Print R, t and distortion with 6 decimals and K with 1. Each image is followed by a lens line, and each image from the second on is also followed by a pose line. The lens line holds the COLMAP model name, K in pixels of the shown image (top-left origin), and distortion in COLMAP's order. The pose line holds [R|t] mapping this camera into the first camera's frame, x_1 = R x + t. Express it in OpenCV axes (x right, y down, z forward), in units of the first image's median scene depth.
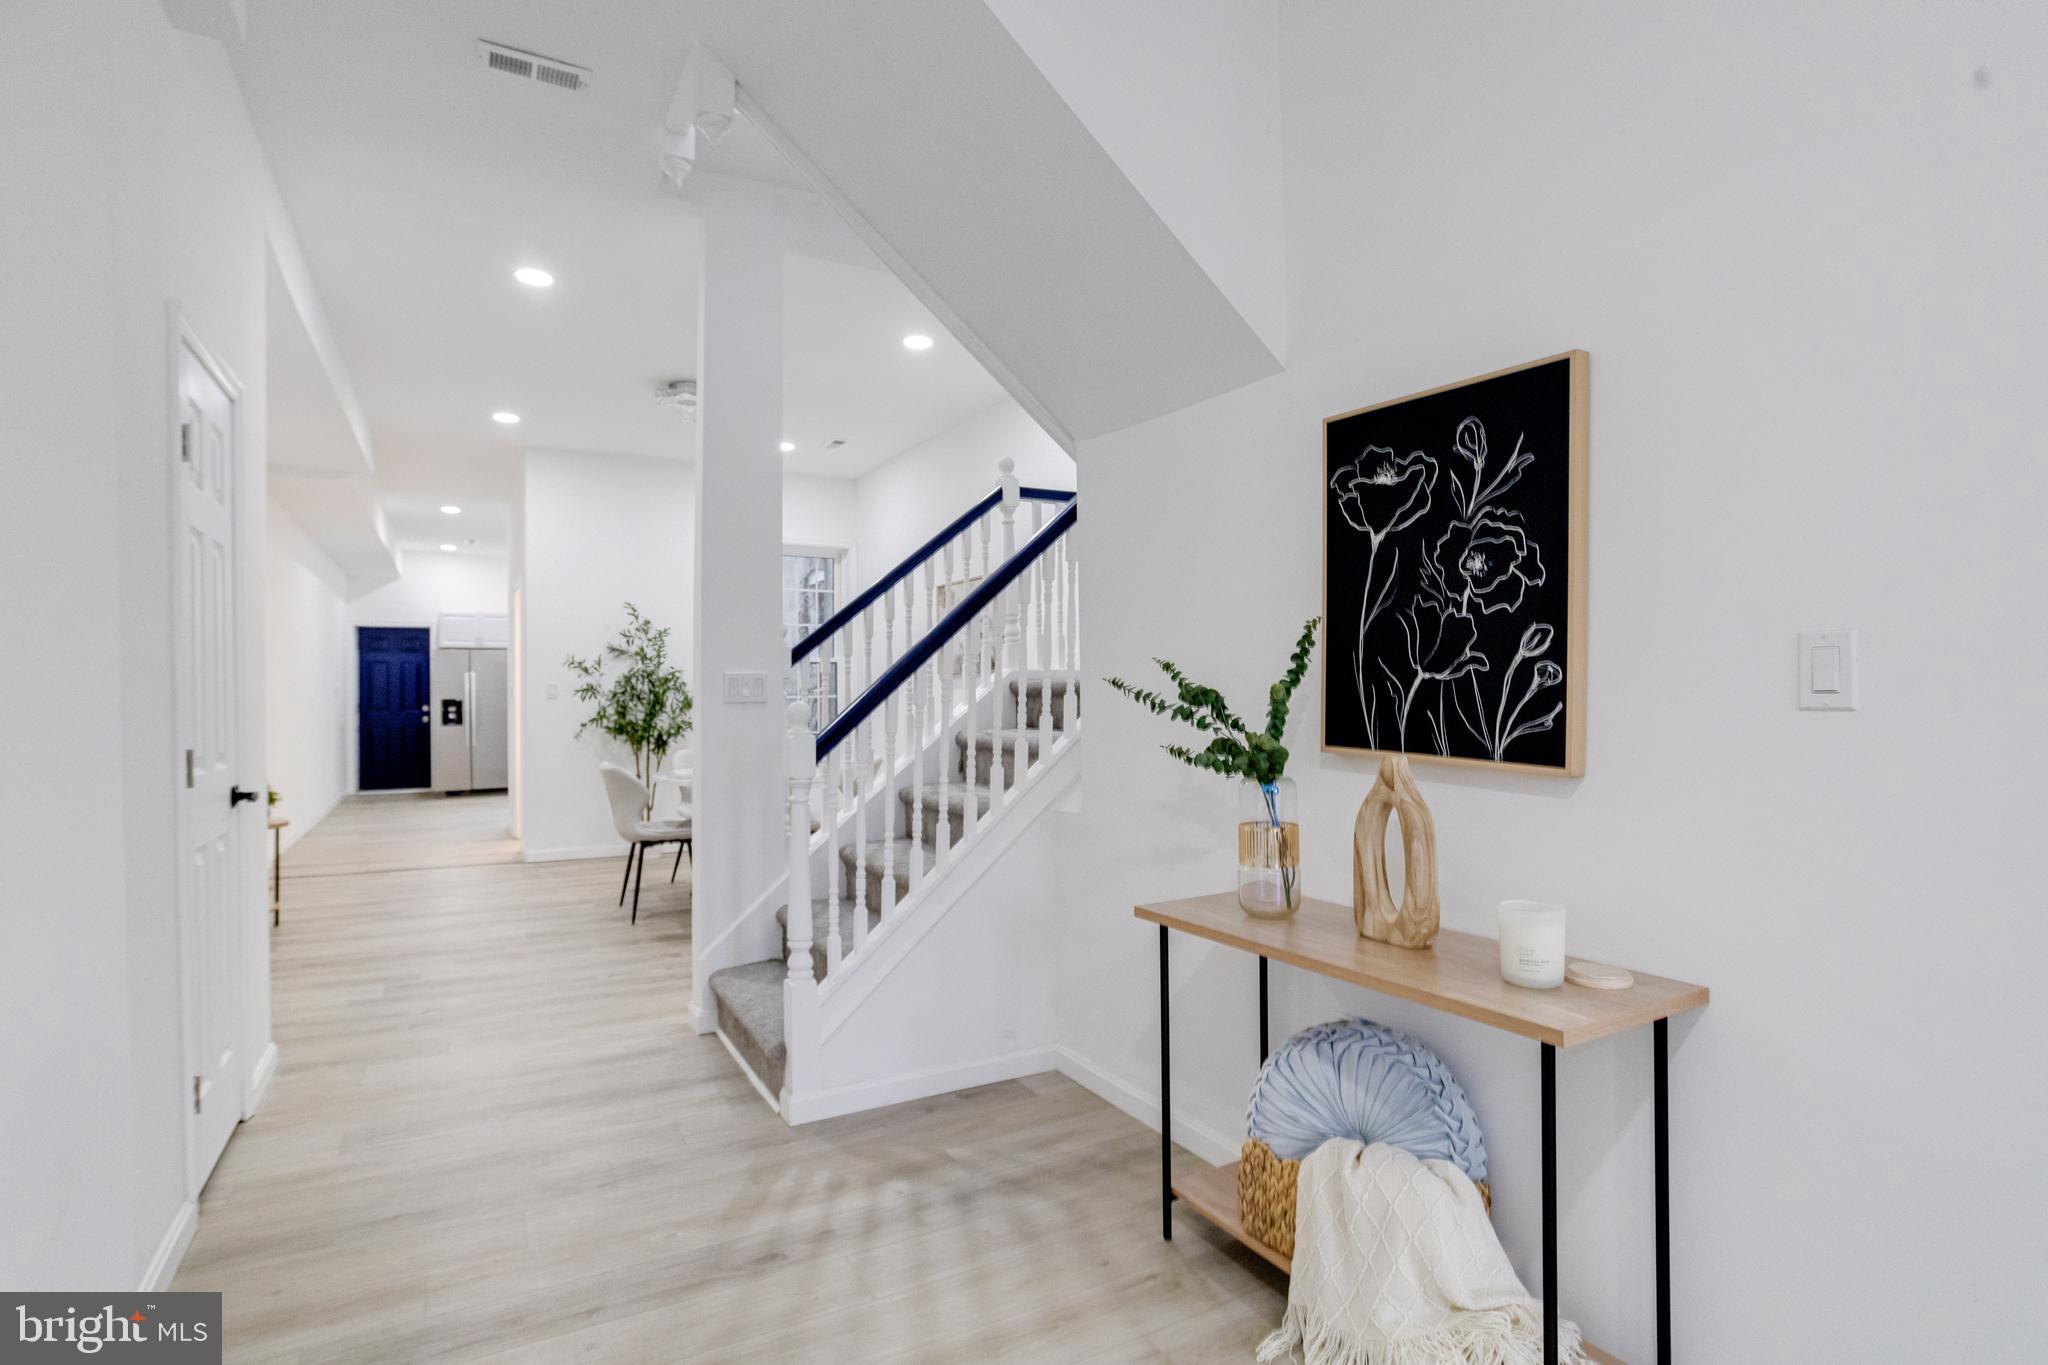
lens RADIAL K [[1001.0, 0, 1000.9], [0, 1001.0, 693.9], [0, 0, 1]] dist [-0.042782, 0.021840]
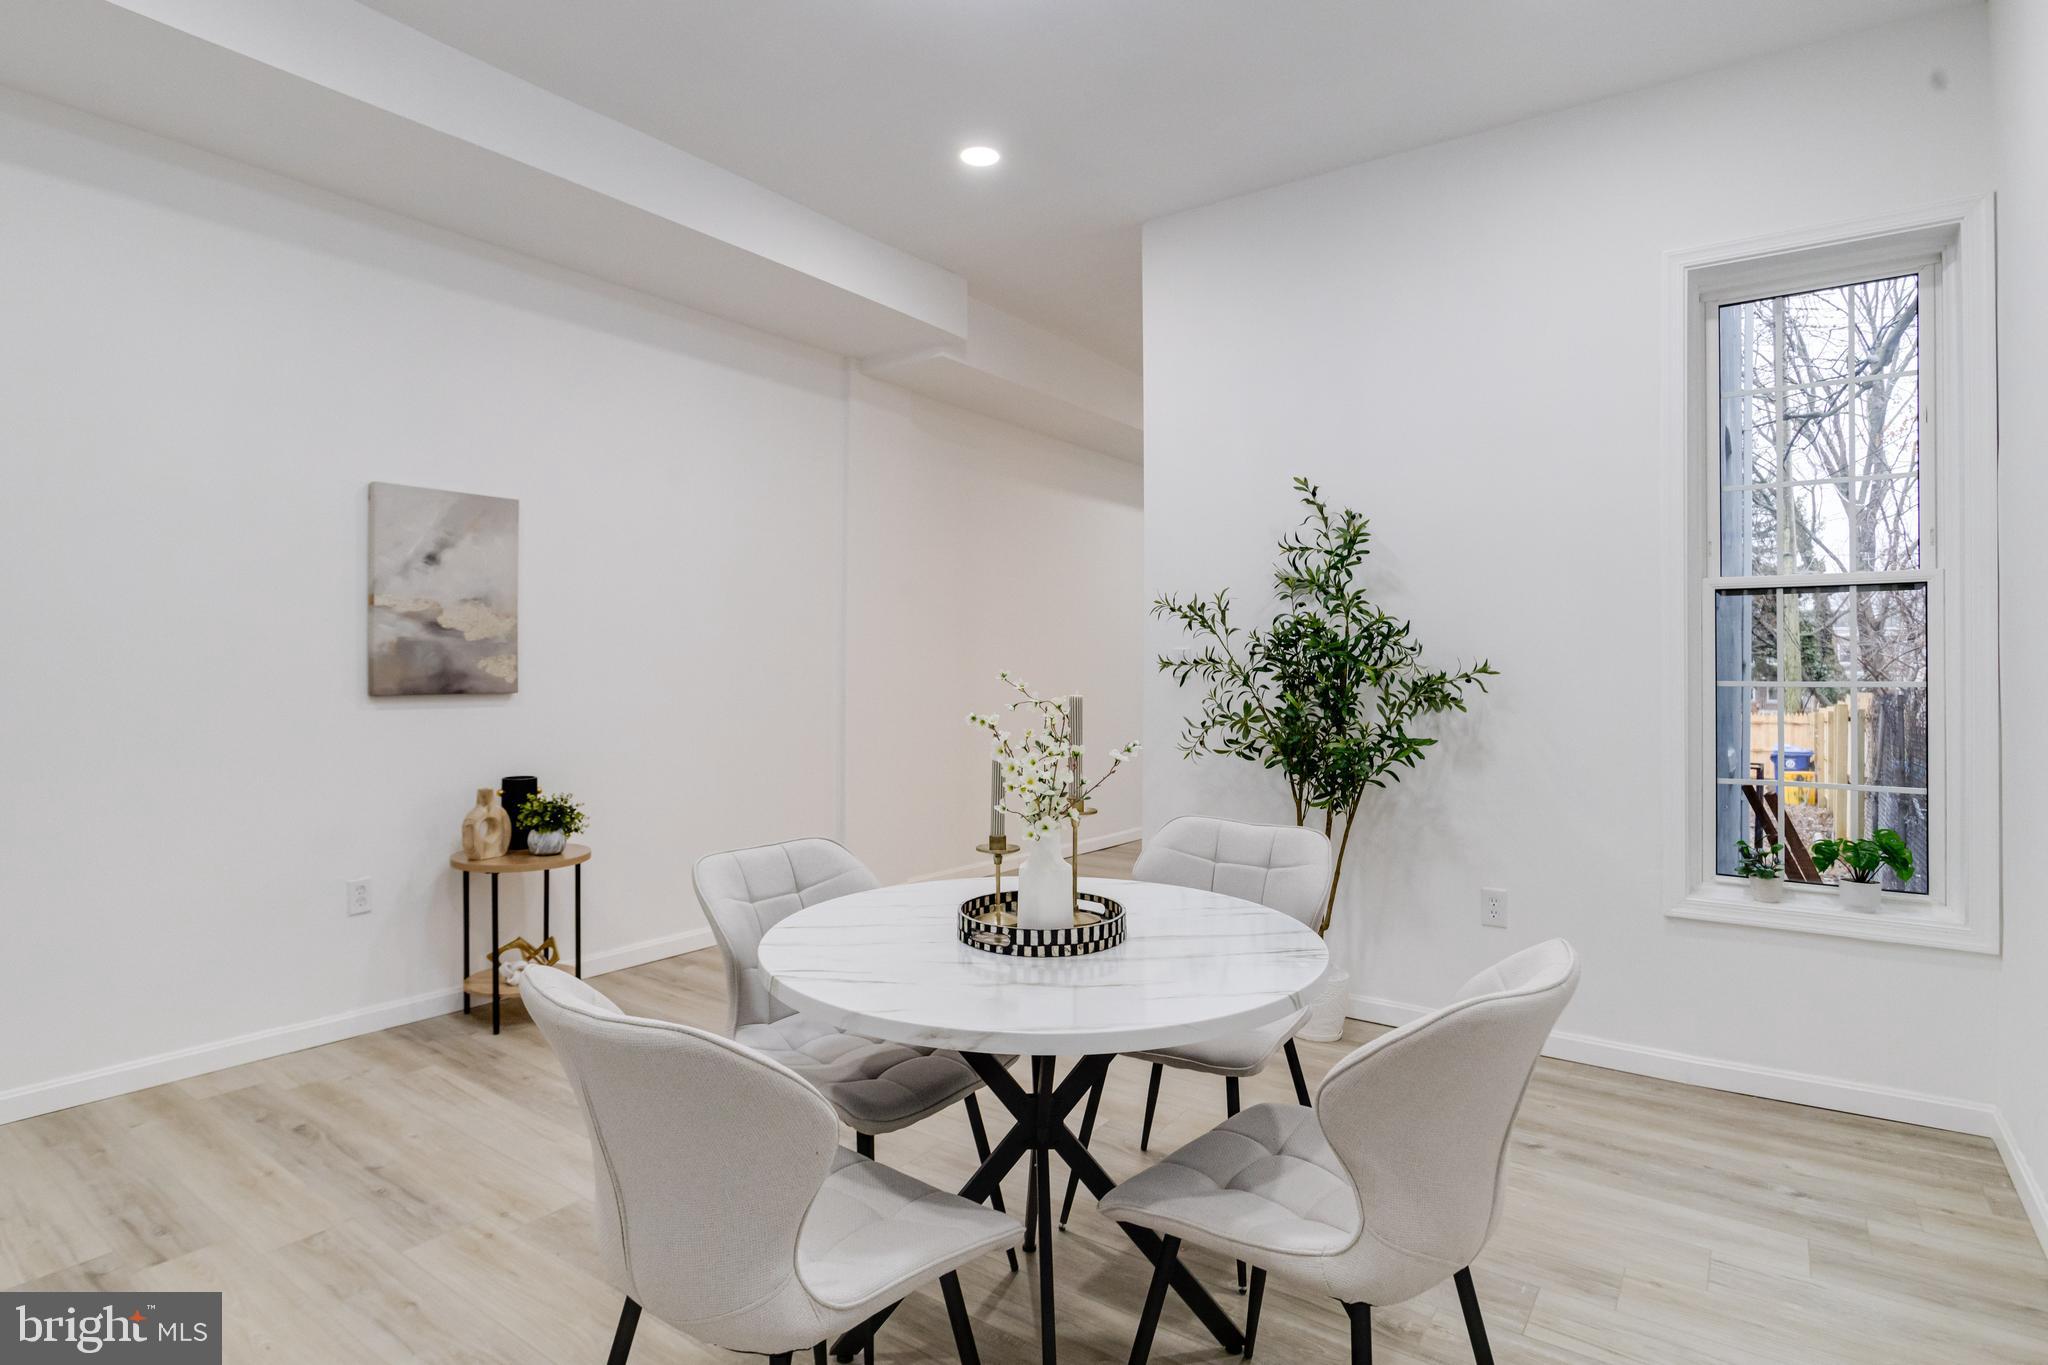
lens RADIAL K [[1066.2, 0, 1021.5], [0, 1066.2, 661.3], [0, 0, 1]] dist [-0.015714, -0.000025]
pose [[0.433043, 0.002846, -0.901369, 0.023306], [-0.010081, 0.999948, -0.001685, -0.002624], [0.901317, 0.009816, 0.433049, 0.679147]]
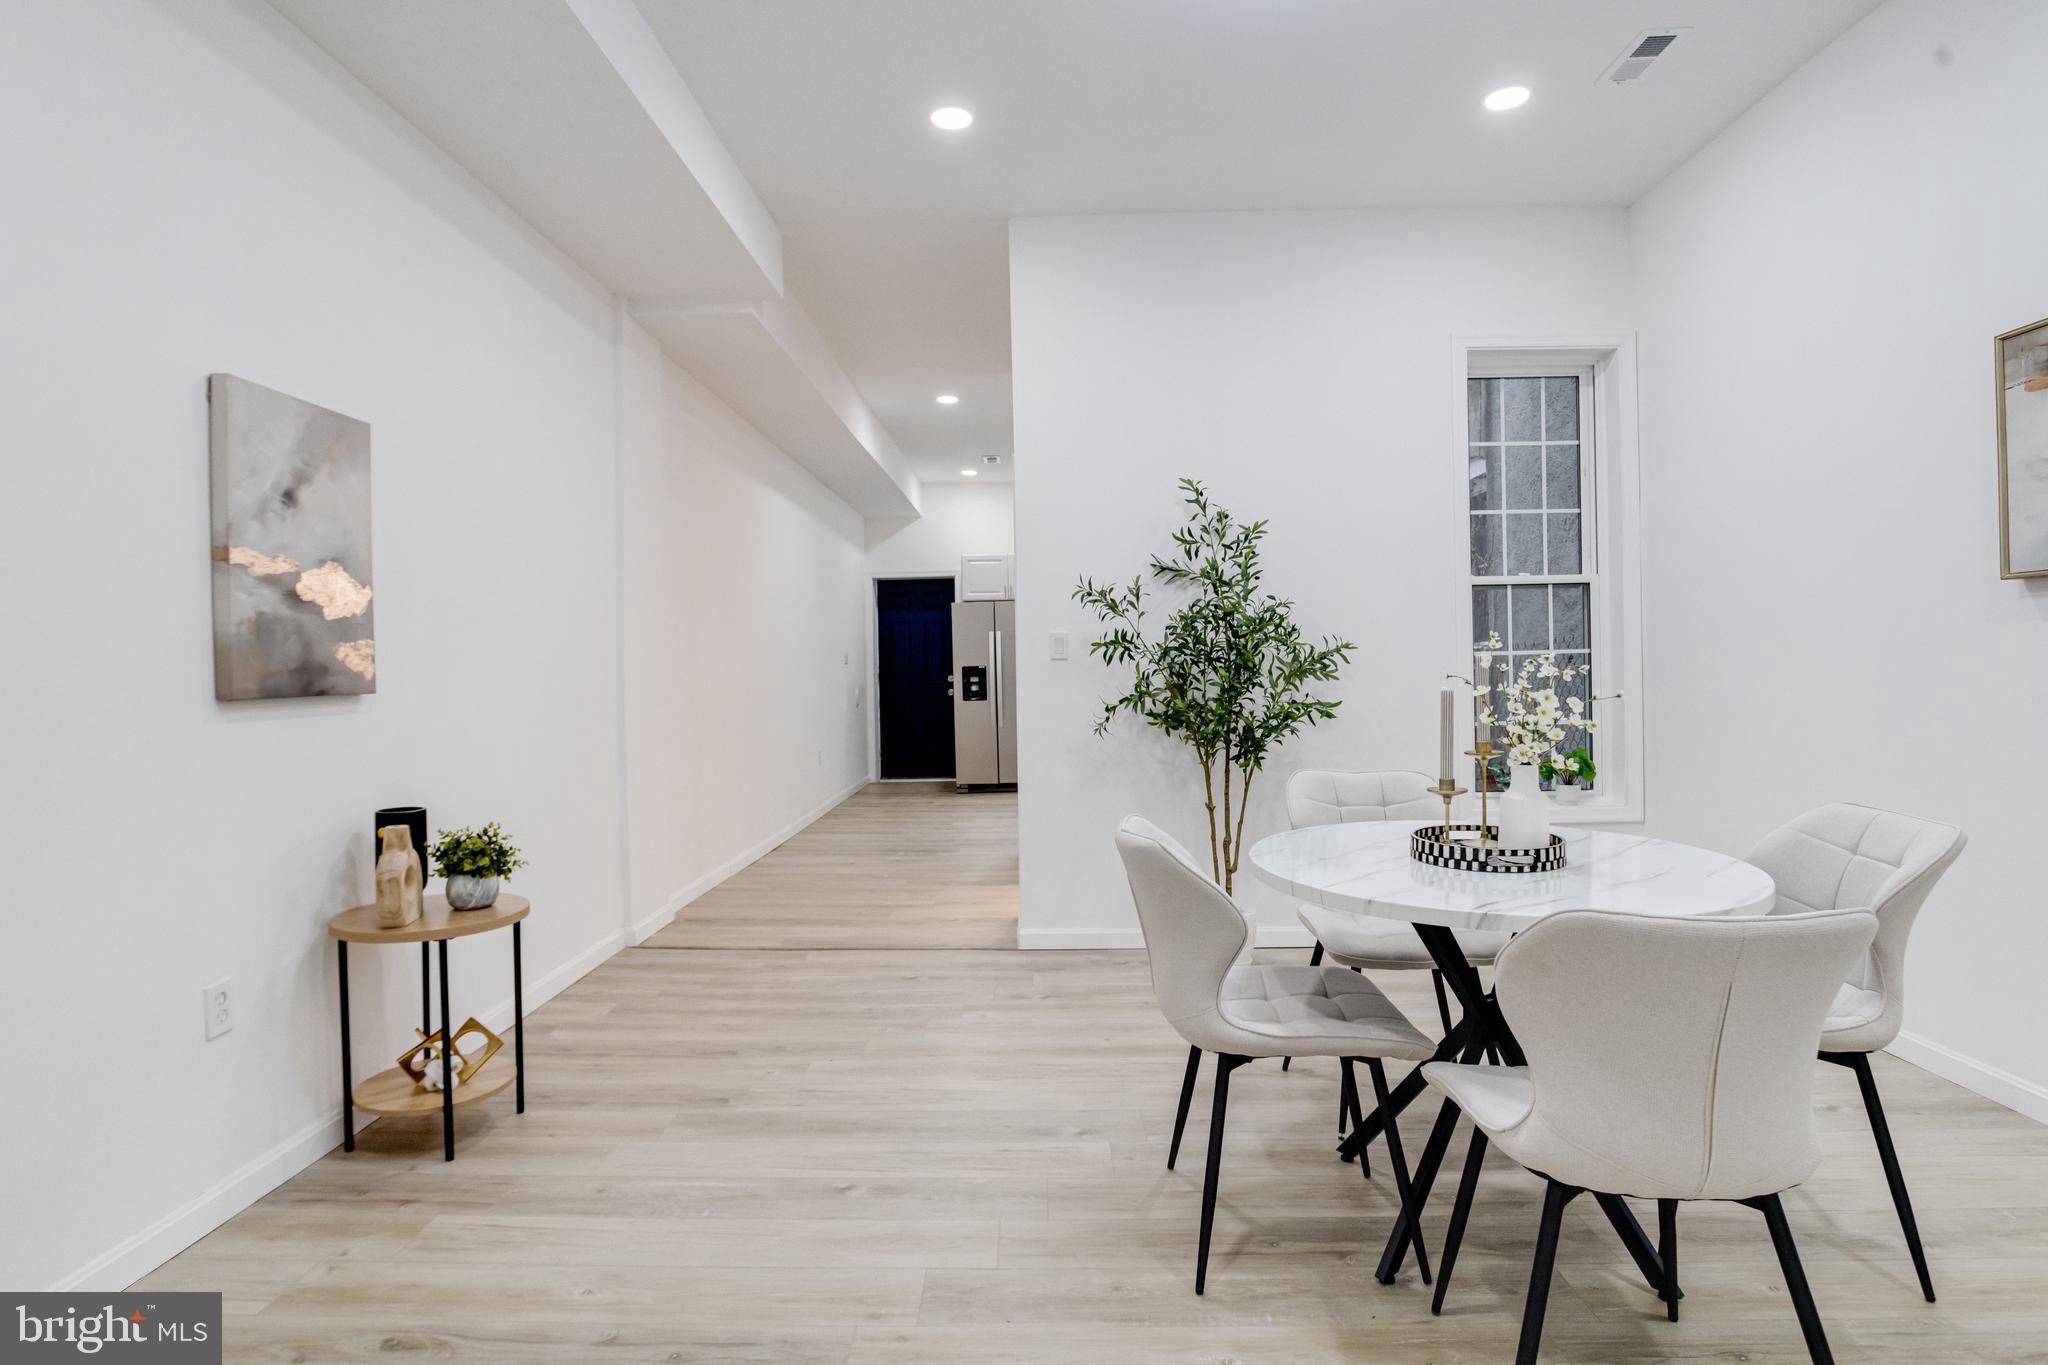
lens RADIAL K [[1065.6, 0, 1021.1], [0, 1065.6, 674.1], [0, 0, 1]] dist [-0.048067, 0.026311]
pose [[0.868319, -0.004486, -0.495985, -0.174982], [0.010184, 0.999910, 0.008784, 0.006754], [0.495901, -0.012679, 0.868287, 0.472851]]
